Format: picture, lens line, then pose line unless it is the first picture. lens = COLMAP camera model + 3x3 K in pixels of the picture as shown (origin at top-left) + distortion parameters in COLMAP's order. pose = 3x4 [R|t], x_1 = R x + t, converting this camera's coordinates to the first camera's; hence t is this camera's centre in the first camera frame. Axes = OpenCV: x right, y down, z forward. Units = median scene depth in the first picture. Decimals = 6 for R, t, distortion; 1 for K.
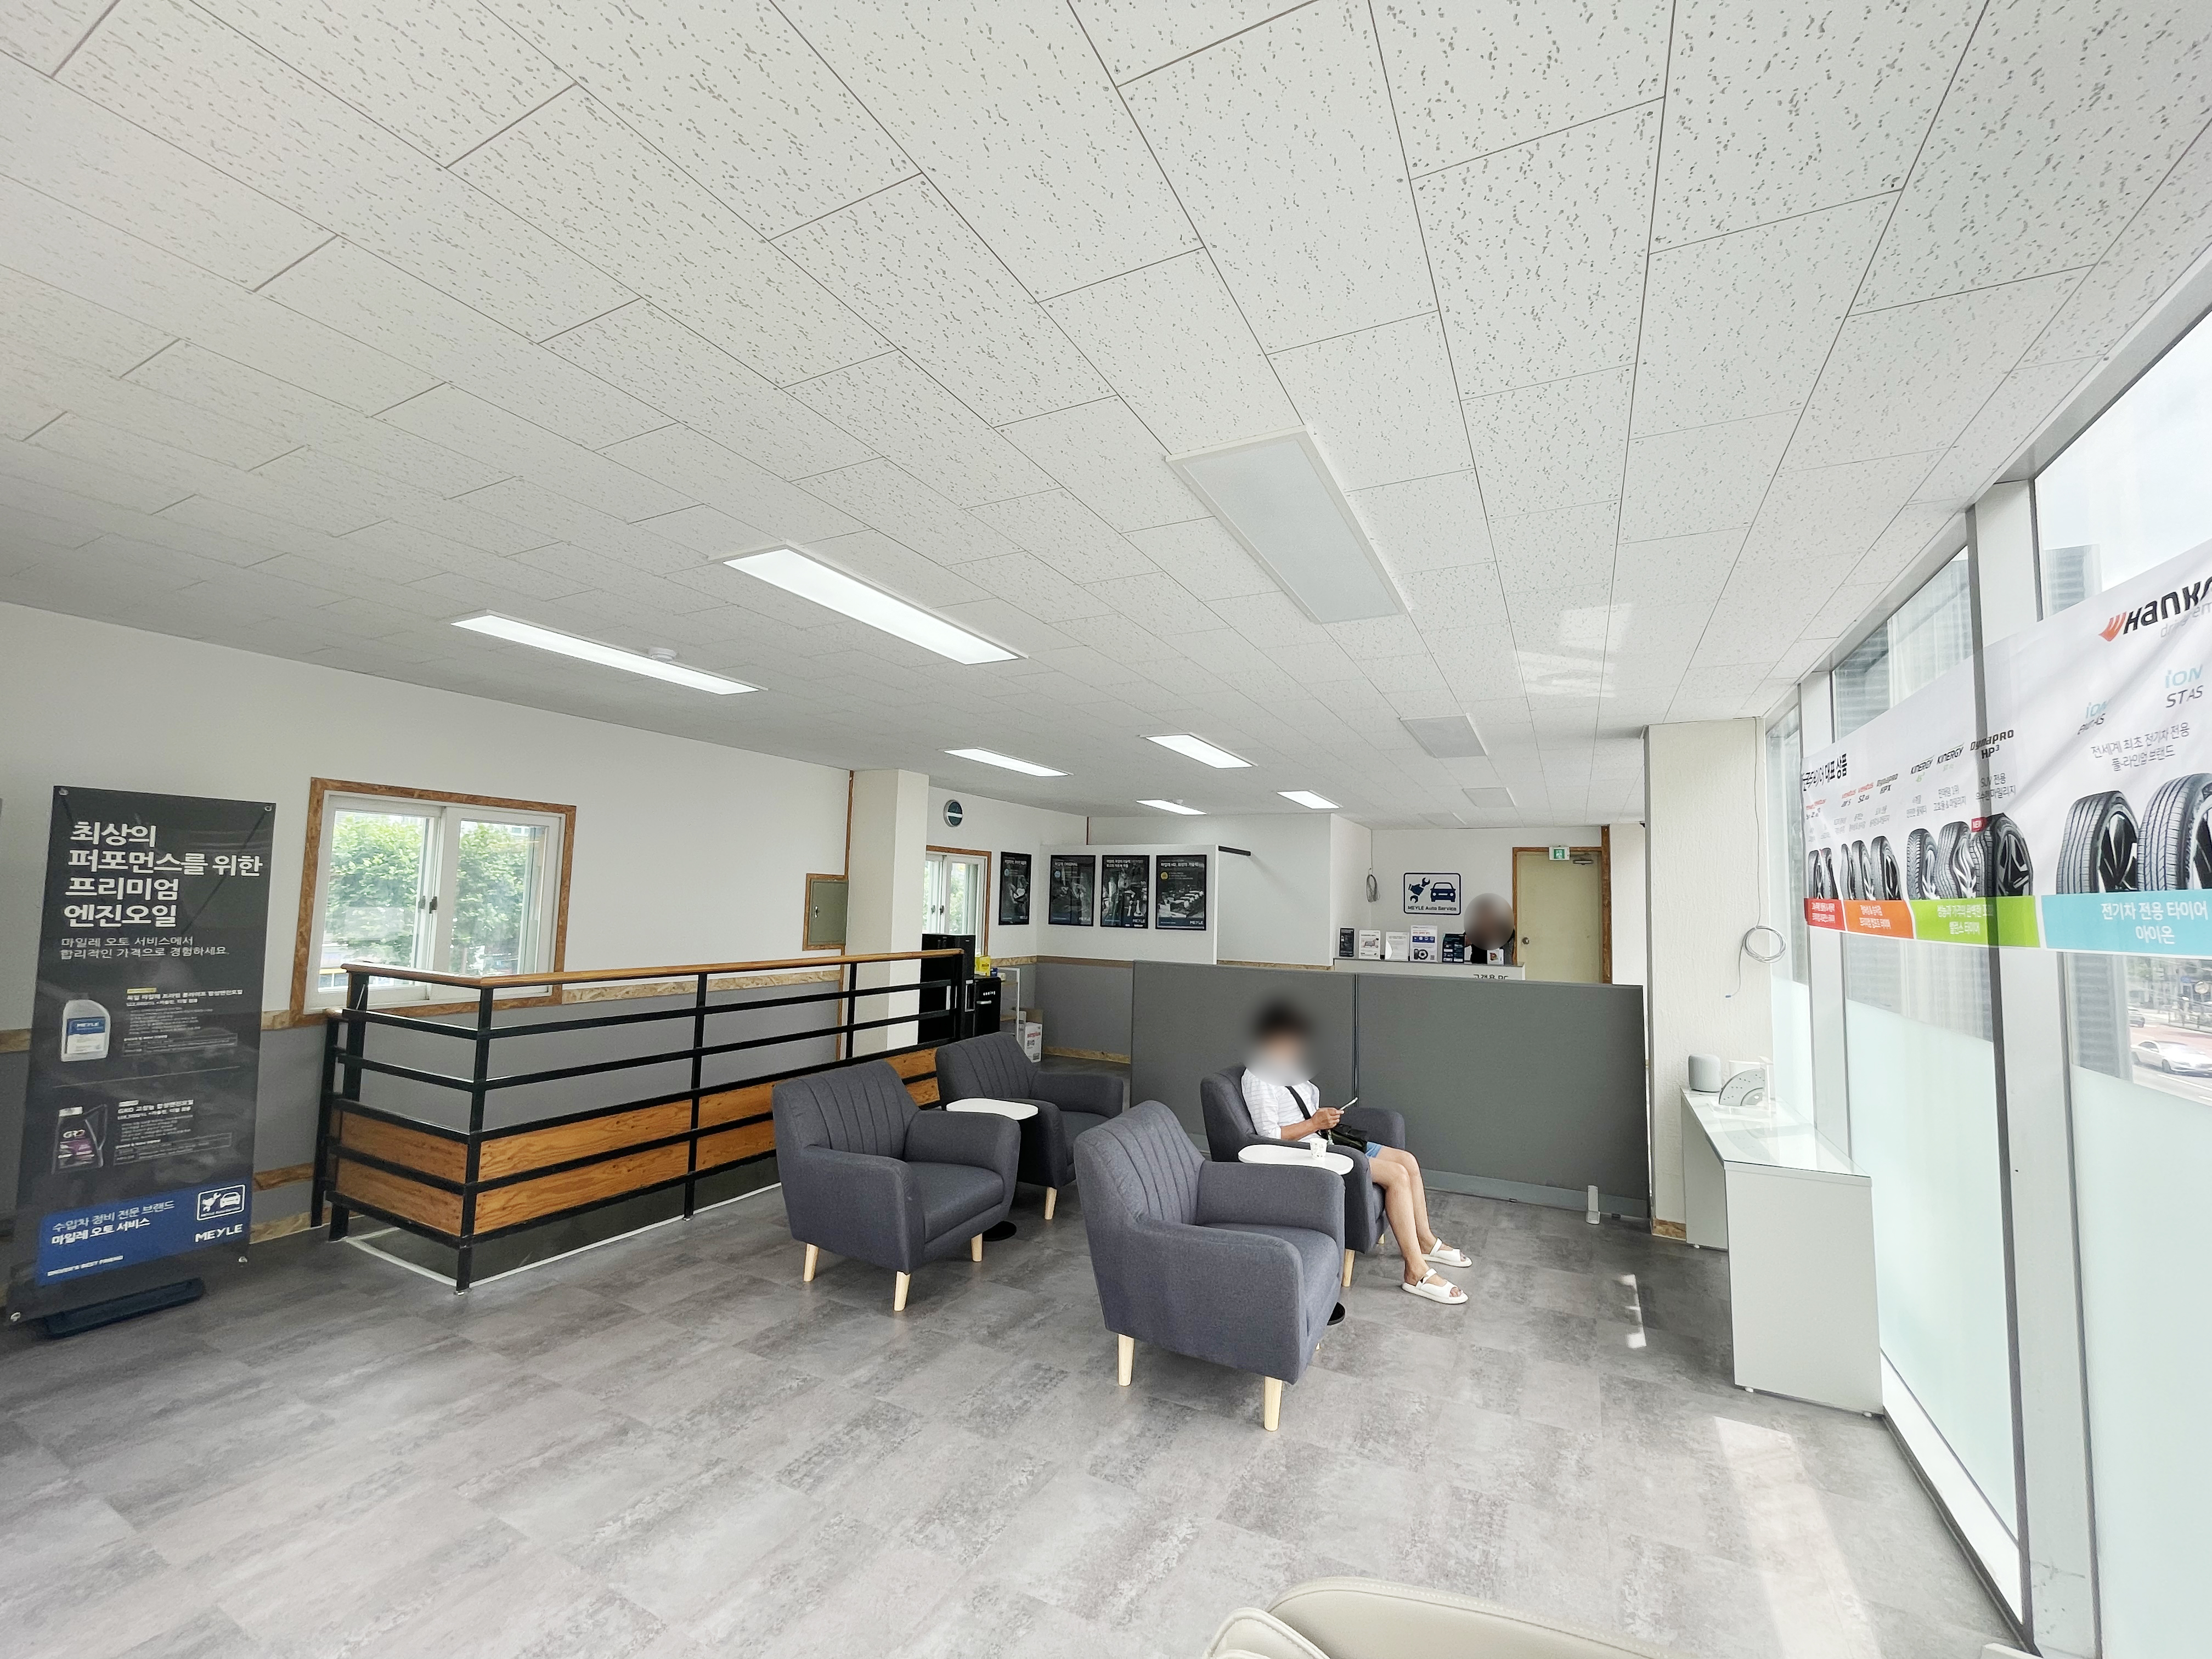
lens RADIAL K [[898.5, 0, 1106.0], [0, 898.5, 829.5], [0, 0, 1]] dist [-0.000636, -0.000894]
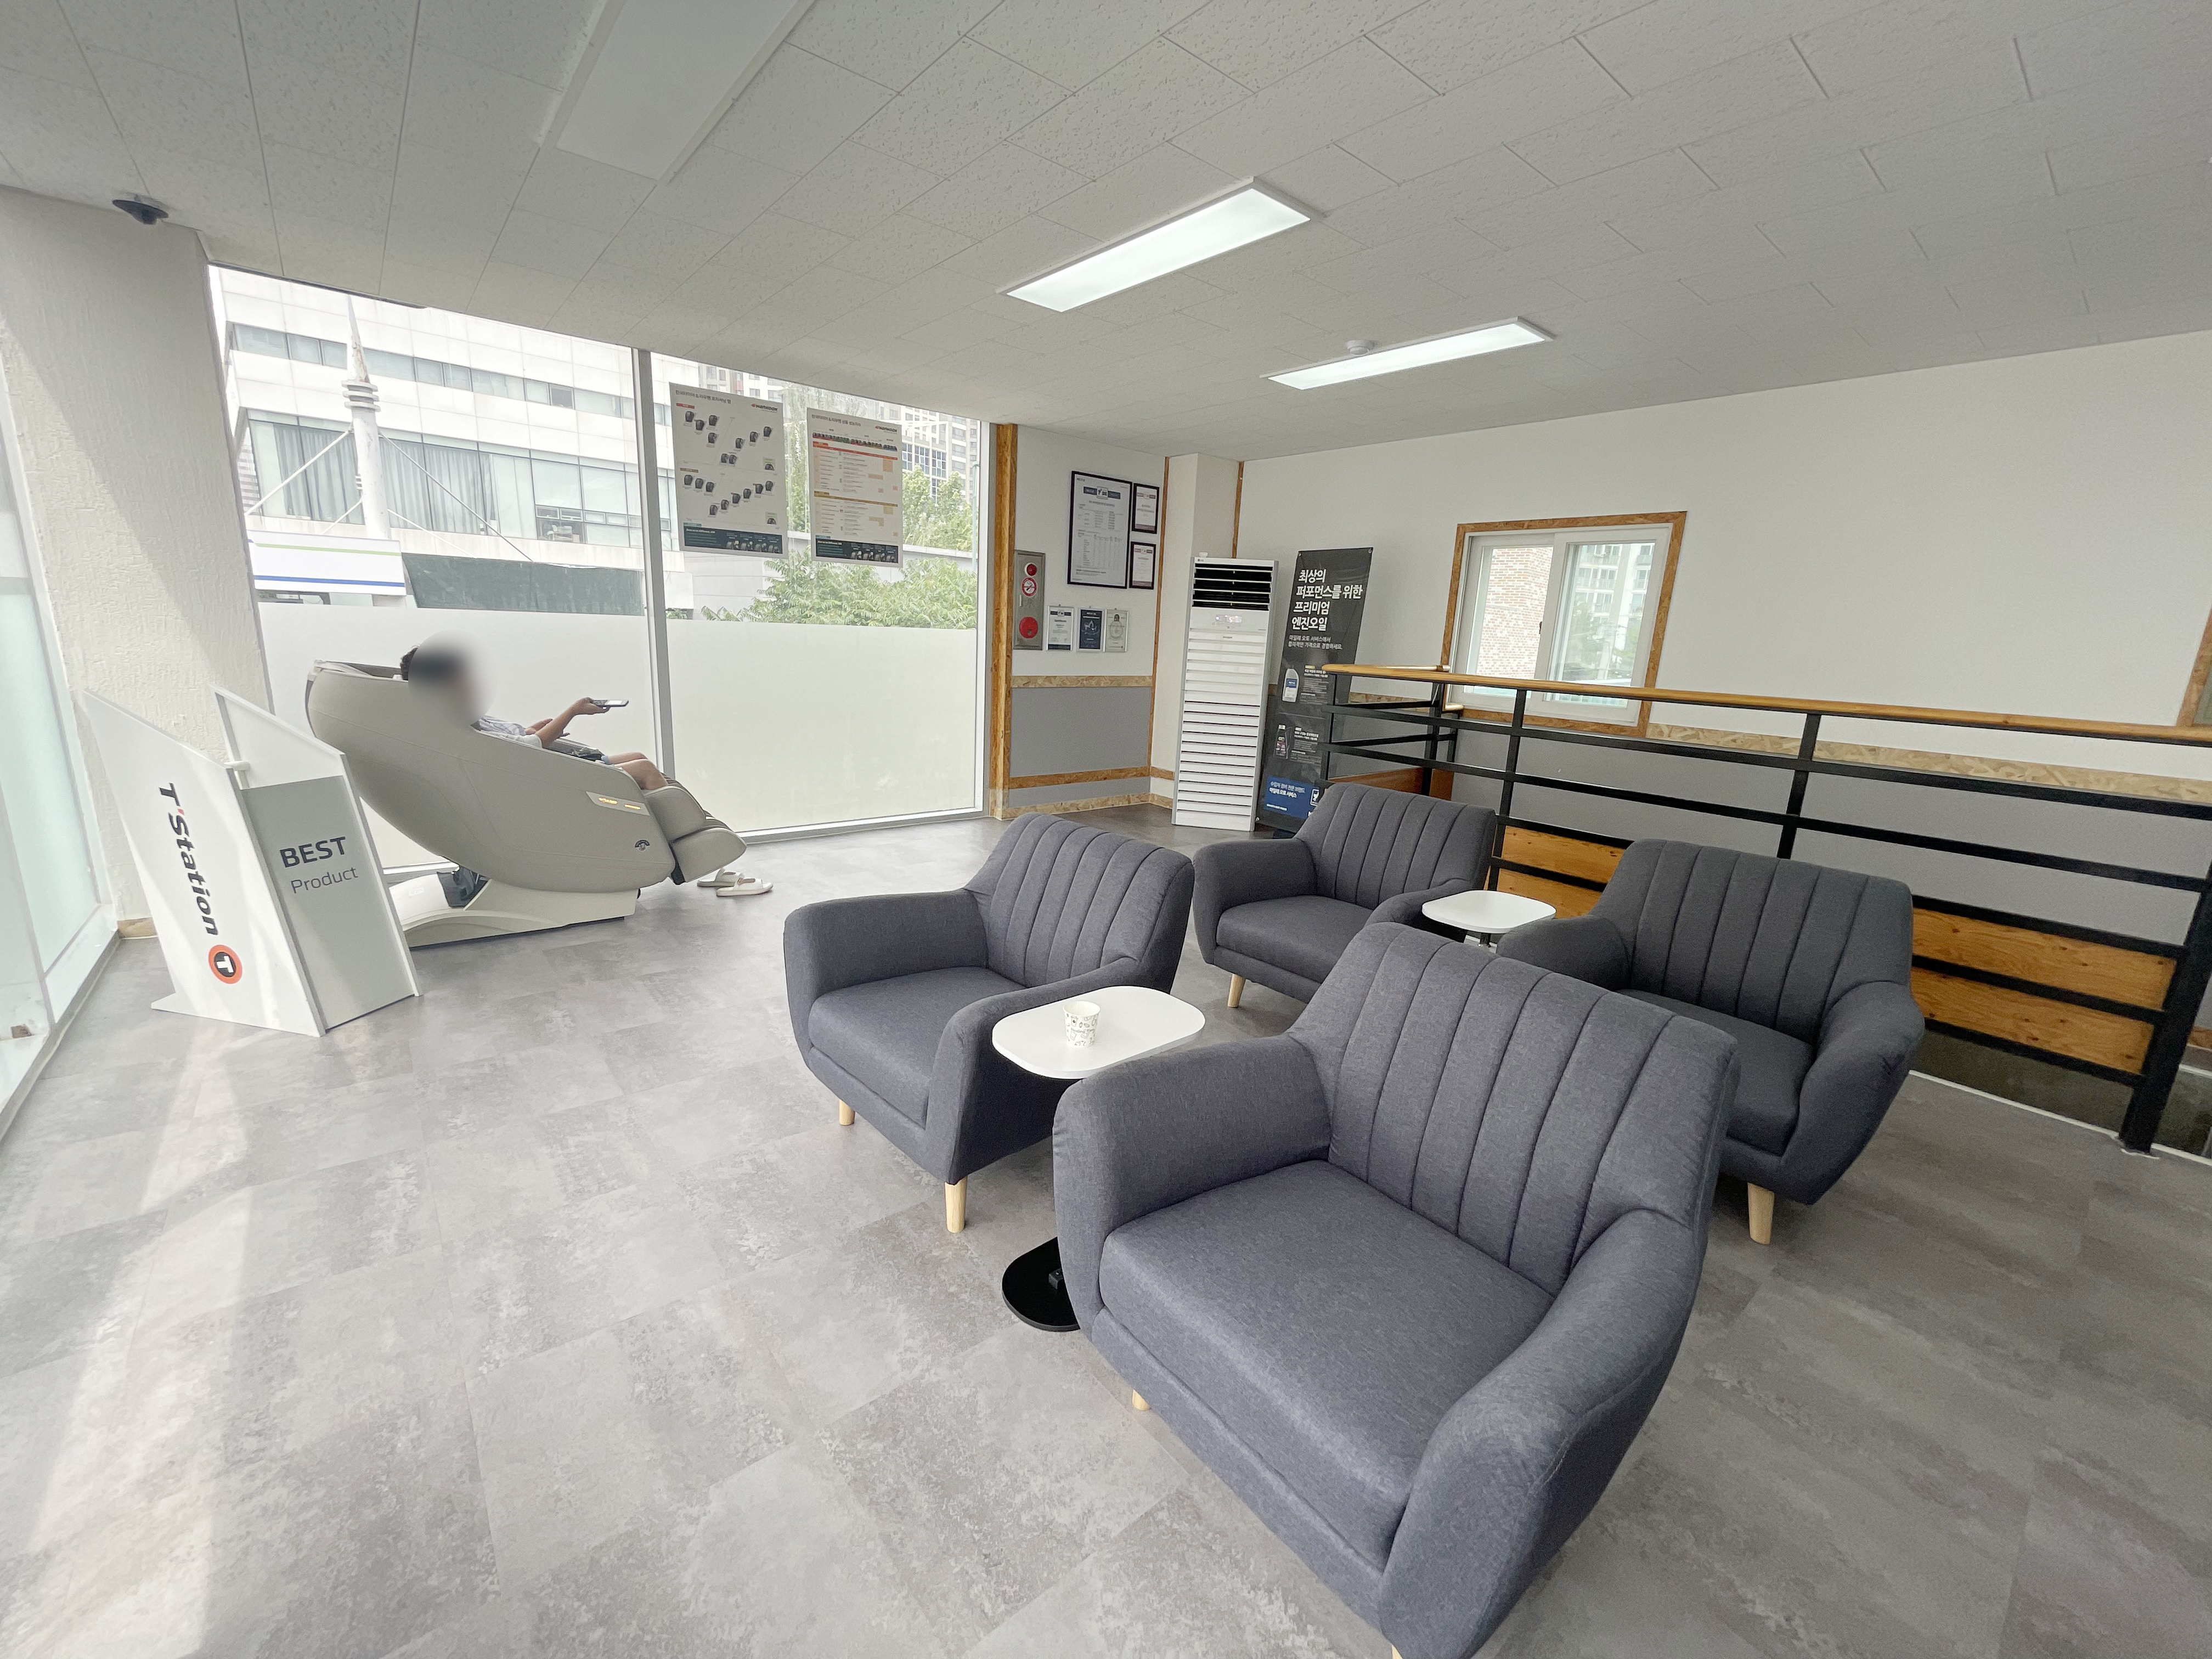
lens RADIAL K [[898.5, 0, 1106.0], [0, 898.5, 829.5], [0, 0, 1]] dist [-0.000636, -0.000894]
pose [[-0.387134, 0.159433, -0.908135, 0.735272], [0.015882, 0.985944, 0.166323, 0.198698], [0.921887, 0.049966, -0.384224, 1.352606]]
